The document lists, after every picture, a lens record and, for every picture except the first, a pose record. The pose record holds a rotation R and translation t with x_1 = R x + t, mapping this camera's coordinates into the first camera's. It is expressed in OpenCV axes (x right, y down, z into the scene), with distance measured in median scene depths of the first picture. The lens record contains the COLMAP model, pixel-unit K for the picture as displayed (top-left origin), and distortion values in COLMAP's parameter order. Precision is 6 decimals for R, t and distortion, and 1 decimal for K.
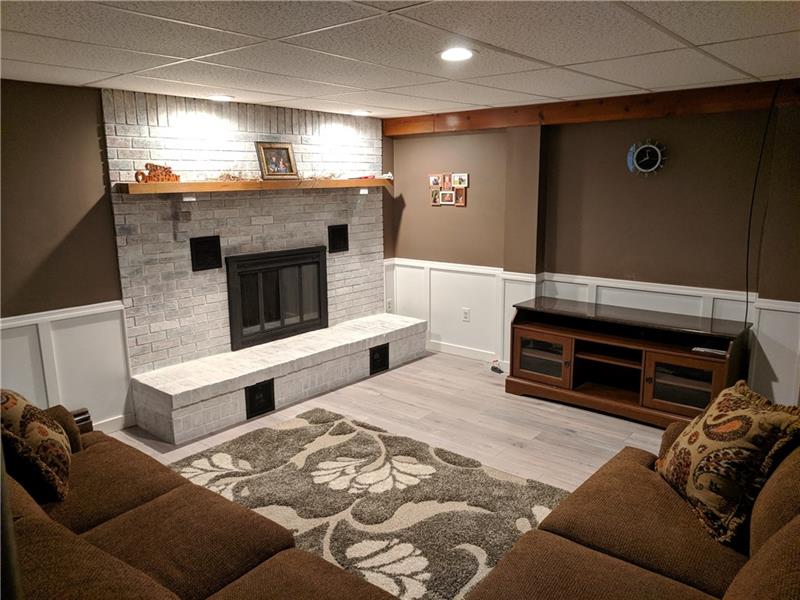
lens RADIAL K [[602.1, 0, 400.6], [0, 602.1, 301.7], [0, 0, 1]] dist [0.007533, 0.006299]
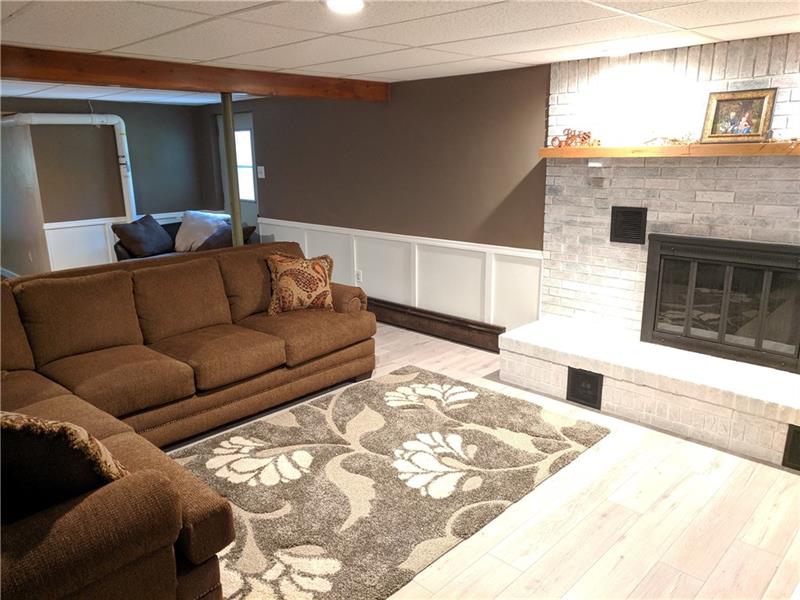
lens RADIAL K [[602.1, 0, 399.9], [0, 602.1, 298.4], [0, 0, 1]] dist [0.007533, 0.006299]
pose [[-0.063002, 0.251572, -0.965786, 0.653859], [-0.186429, 0.947708, 0.259025, -0.156784], [0.980446, 0.196369, -0.012807, 0.736825]]
